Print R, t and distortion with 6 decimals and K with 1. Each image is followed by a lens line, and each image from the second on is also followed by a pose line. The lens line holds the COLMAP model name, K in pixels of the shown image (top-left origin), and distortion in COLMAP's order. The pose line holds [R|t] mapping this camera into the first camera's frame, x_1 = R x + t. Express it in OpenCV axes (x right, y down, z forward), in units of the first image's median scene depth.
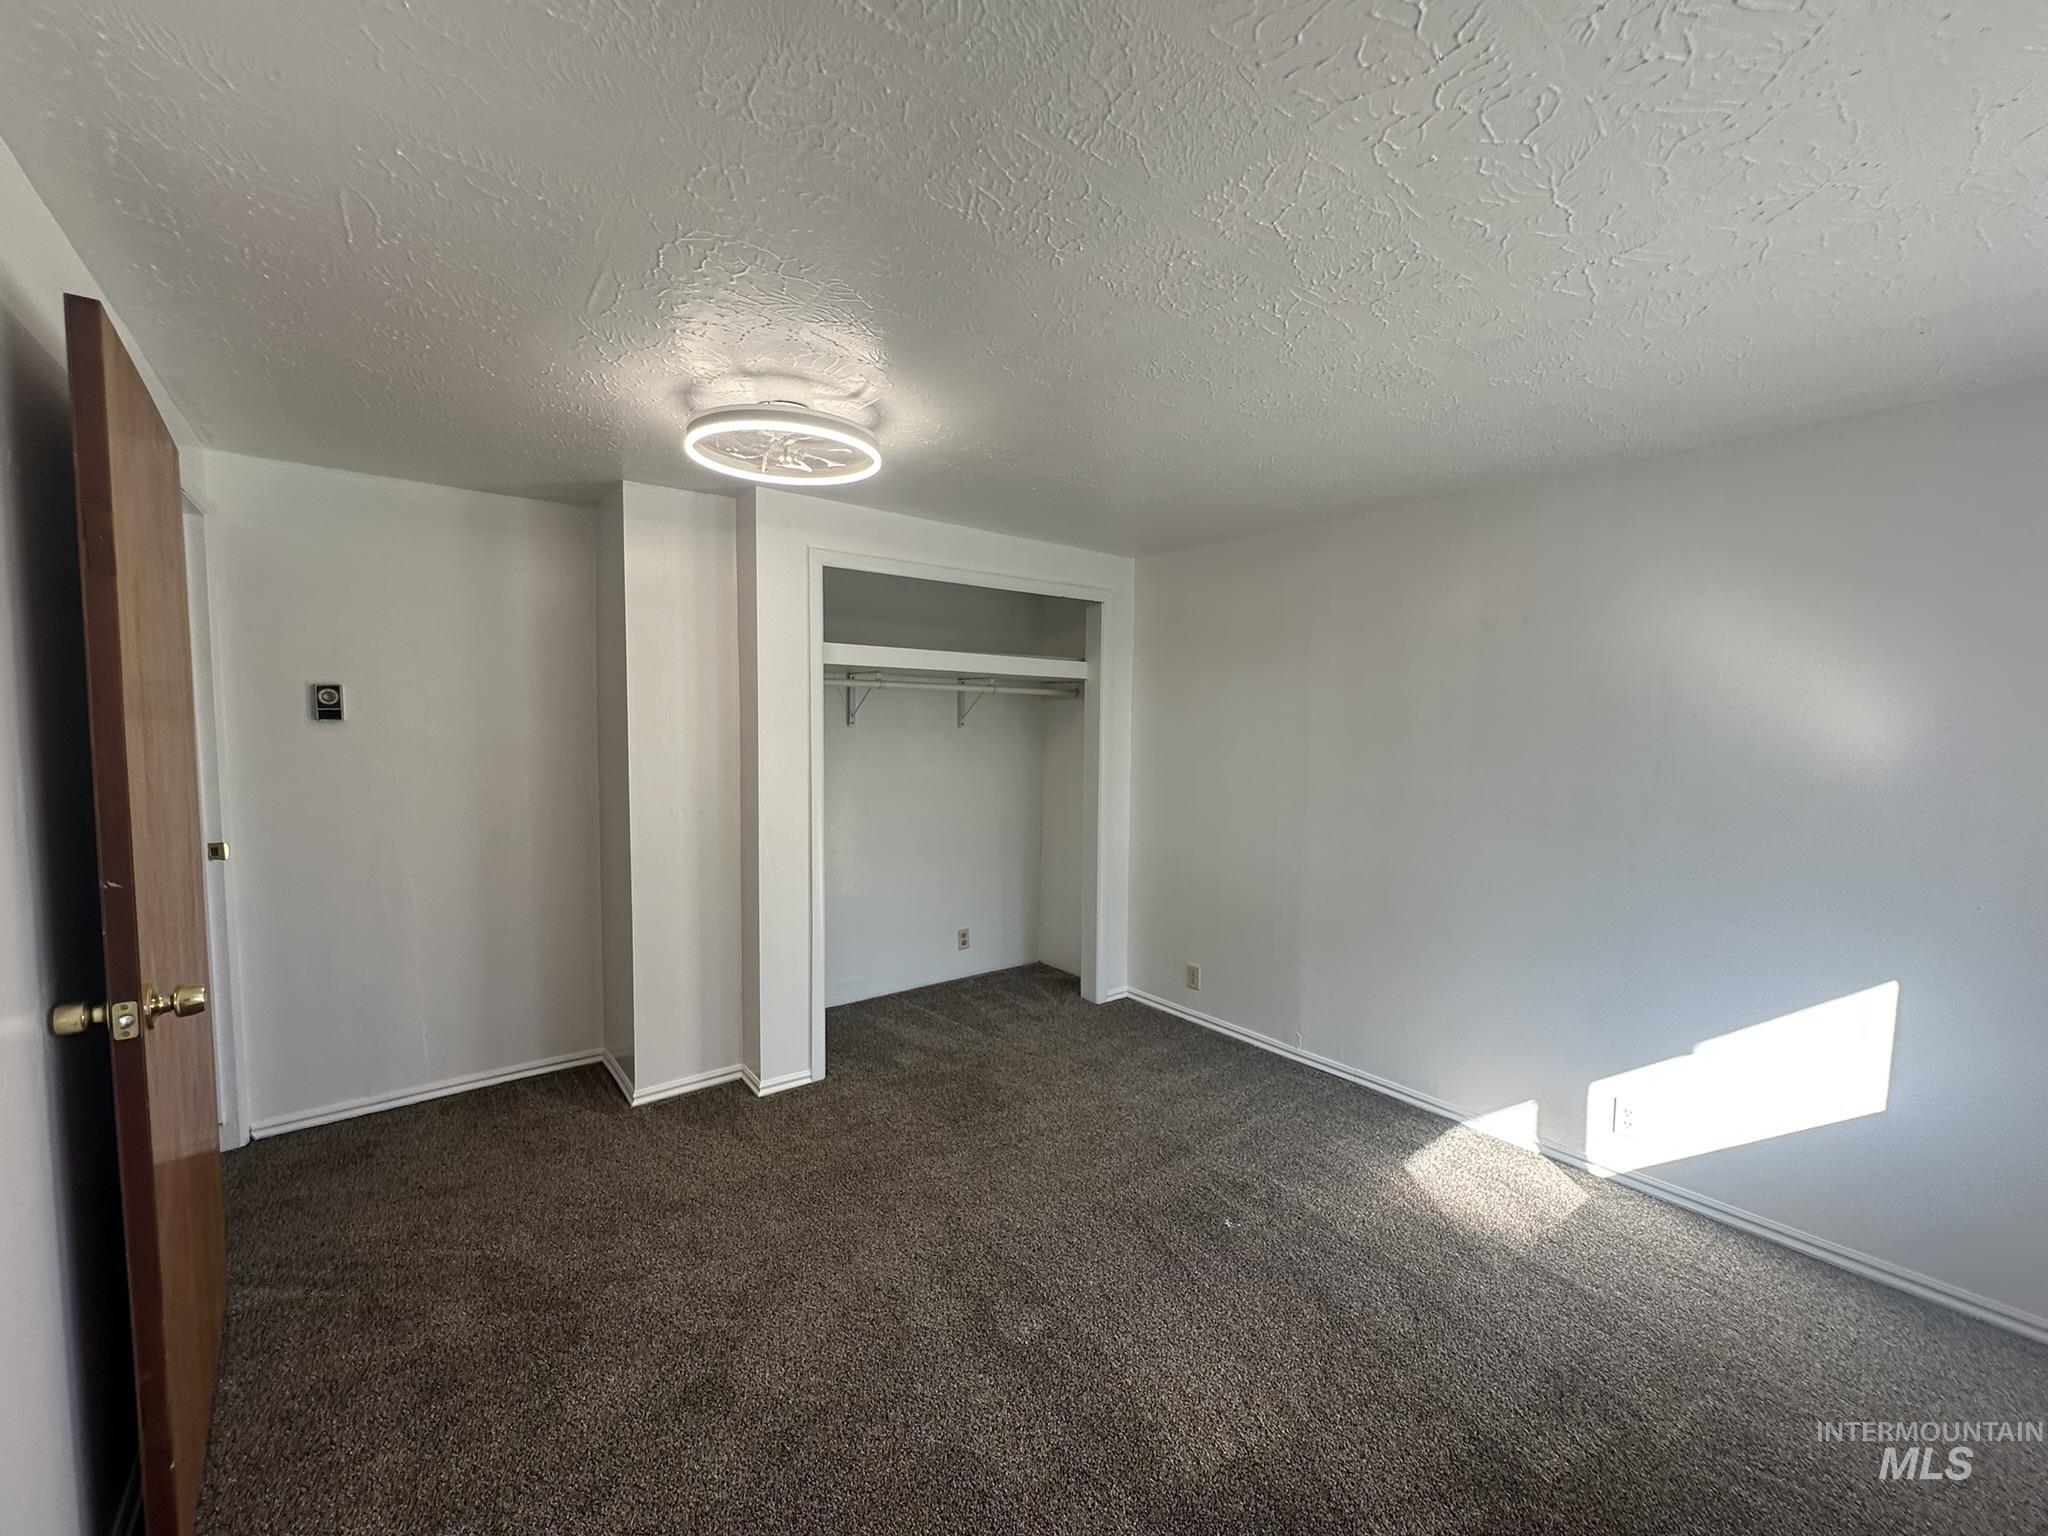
lens RADIAL K [[804.7, 0, 1024.0], [0, 804.7, 768.0], [0, 0, 1]] dist [-0.002036, -0.000226]
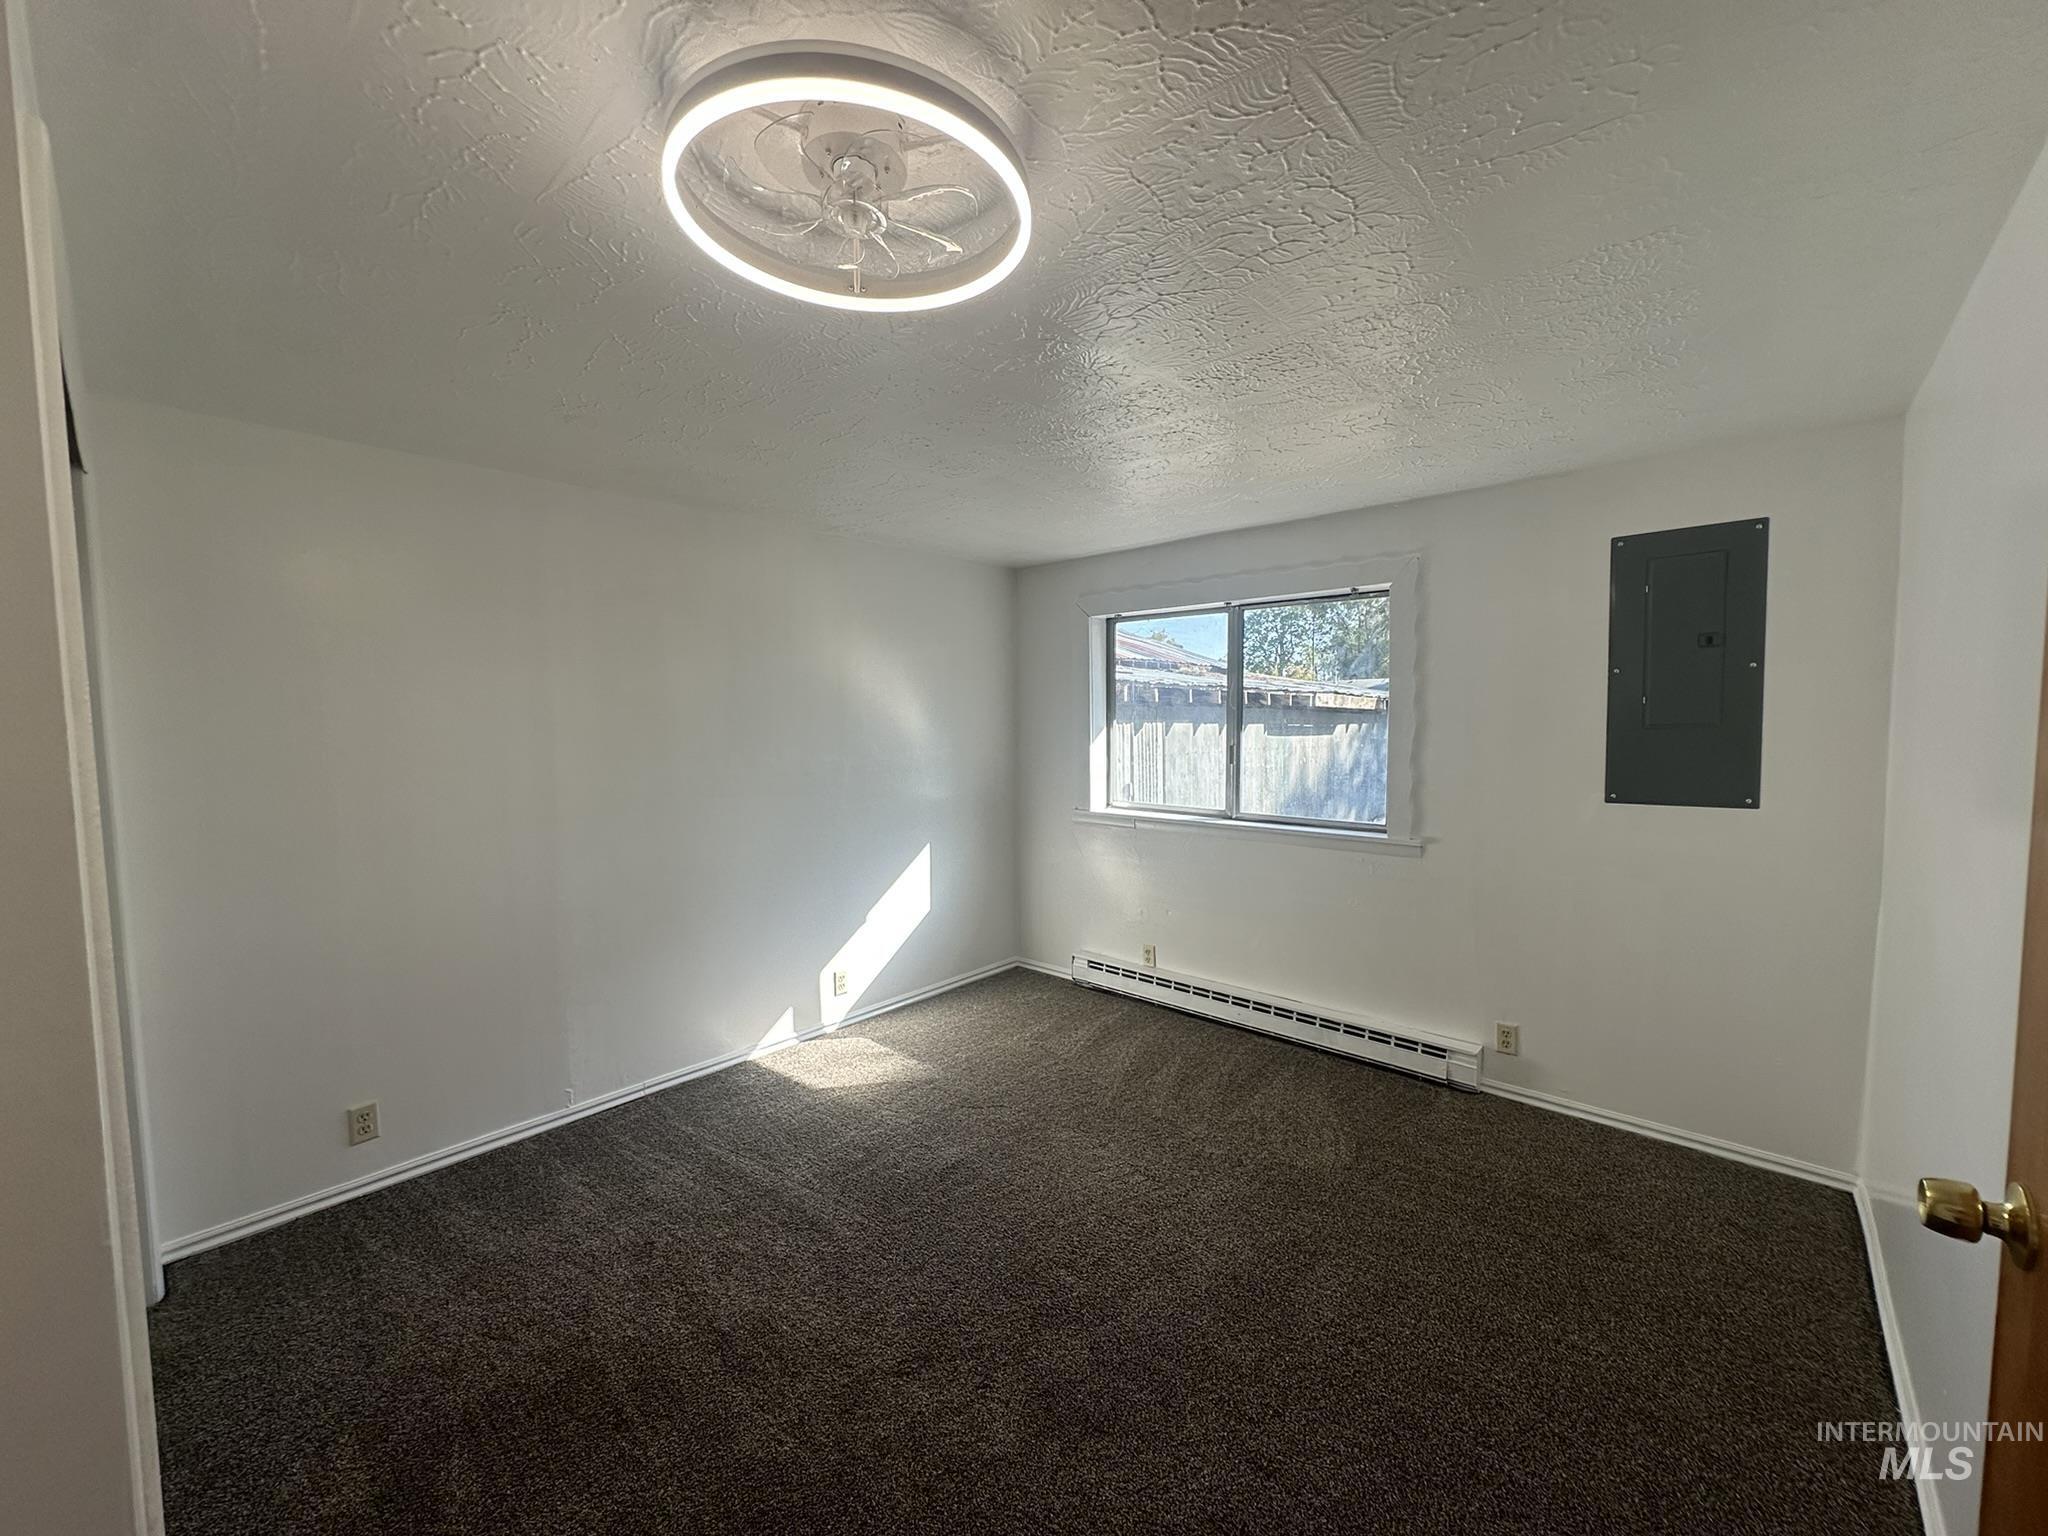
lens RADIAL K [[804.7, 0, 1024.0], [0, 804.7, 768.0], [0, 0, 1]] dist [-0.002036, -0.000226]
pose [[-0.145640, -0.074099, 0.986559, -0.703239], [0.070261, 0.993899, 0.085023, -0.057626], [-0.986840, 0.081699, -0.139545, 0.807561]]
